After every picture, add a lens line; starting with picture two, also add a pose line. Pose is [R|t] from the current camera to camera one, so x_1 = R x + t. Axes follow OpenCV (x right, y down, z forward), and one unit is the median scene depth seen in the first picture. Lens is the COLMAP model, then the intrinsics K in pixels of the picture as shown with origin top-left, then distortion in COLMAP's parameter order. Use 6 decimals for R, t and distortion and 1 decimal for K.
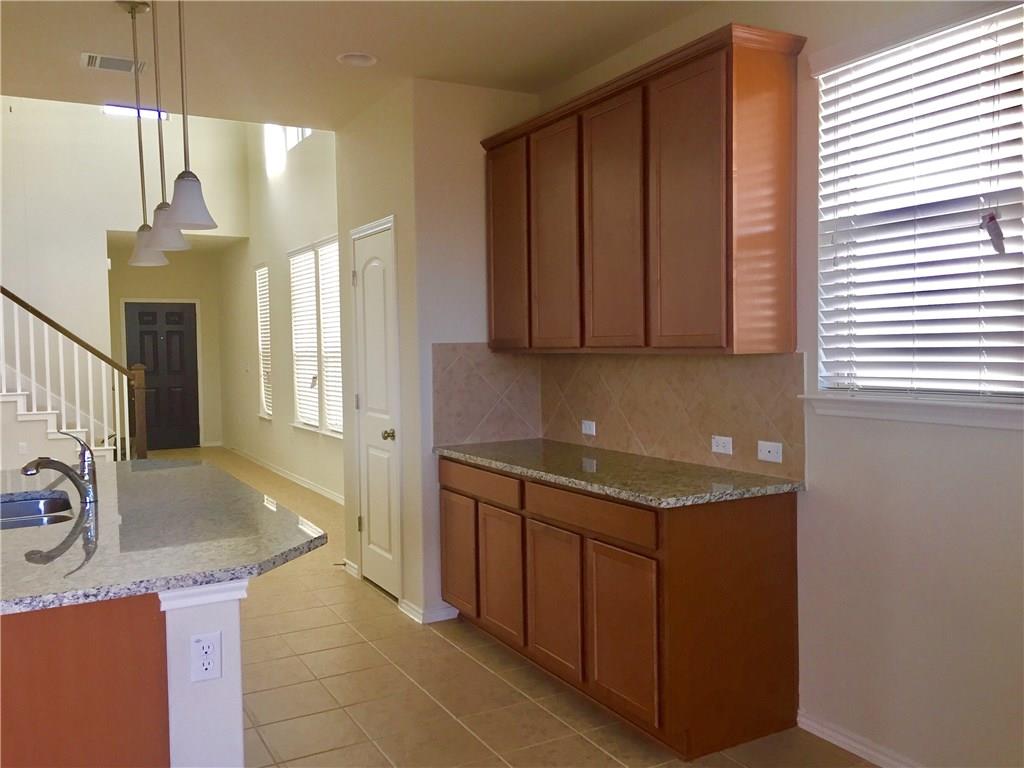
lens RADIAL K [[874.5, 0, 514.4], [0, 874.5, 382.0], [0, 0, 1]] dist [0.088750, -0.118577]
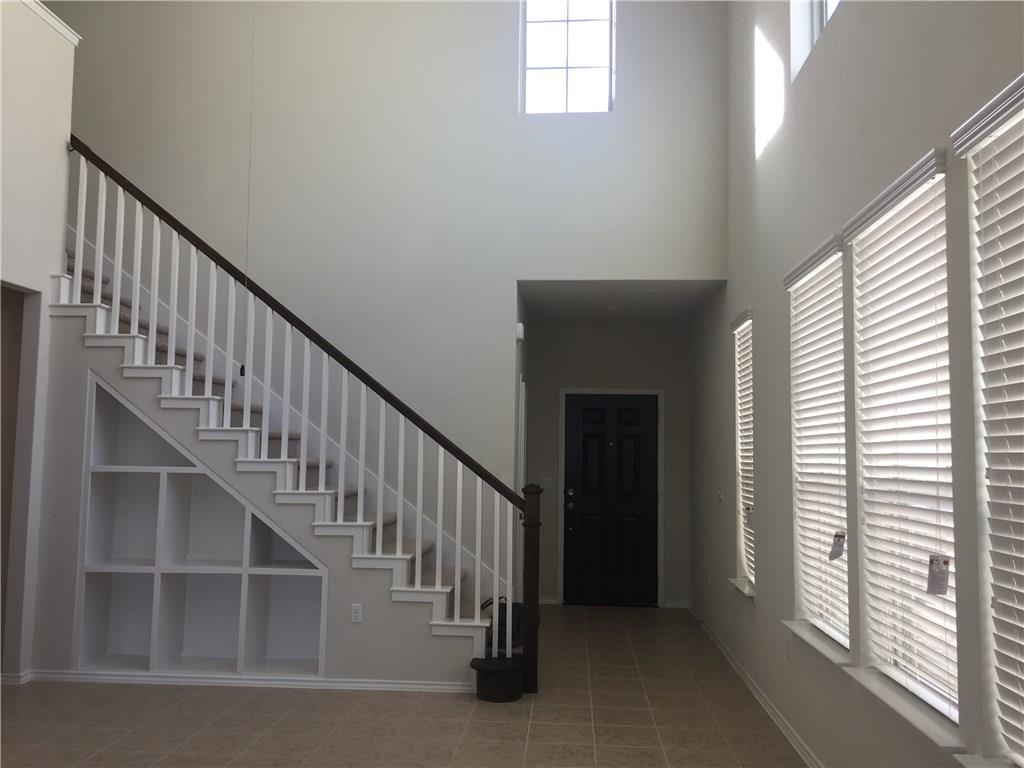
lens RADIAL K [[874.5, 0, 514.4], [0, 874.5, 382.0], [0, 0, 1]] dist [0.088750, -0.118577]
pose [[0.843362, -0.018487, -0.537028, -0.123247], [-0.050039, 0.992363, -0.112744, -0.022824], [0.535011, 0.121956, 0.835996, 0.522798]]
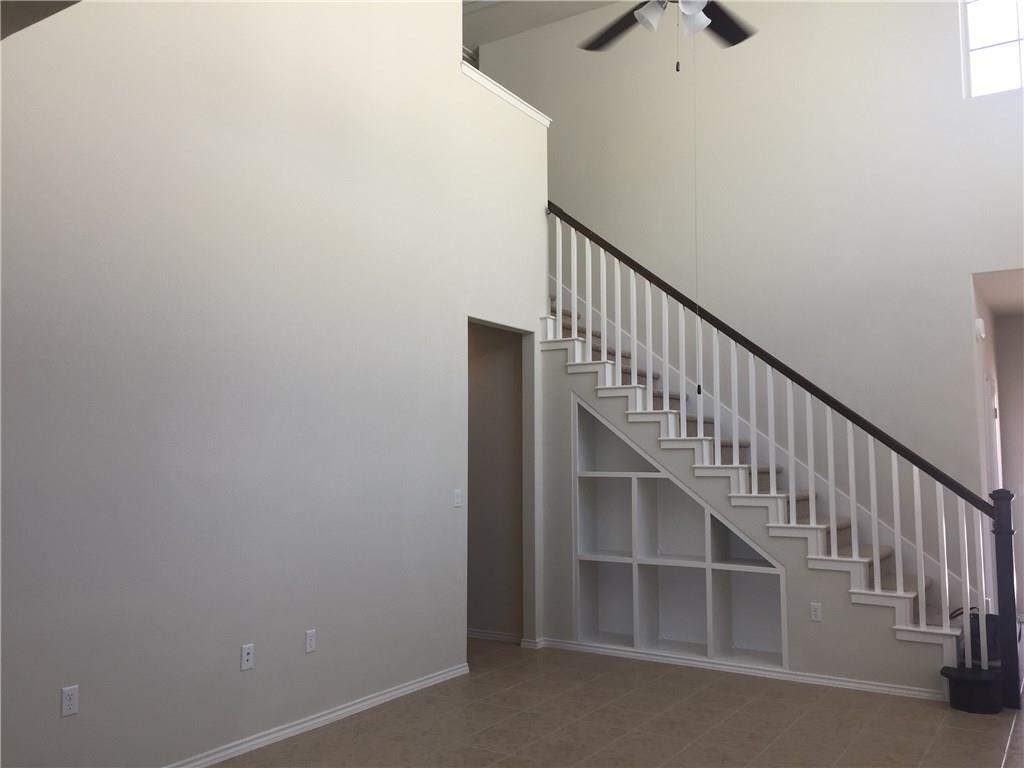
lens RADIAL K [[874.5, 0, 514.4], [0, 874.5, 382.0], [0, 0, 1]] dist [0.088750, -0.118577]
pose [[0.485763, -0.063310, -0.871795, -0.080866], [-0.045046, 0.994235, -0.097302, -0.020565], [0.872929, 0.086537, 0.480111, 0.479116]]
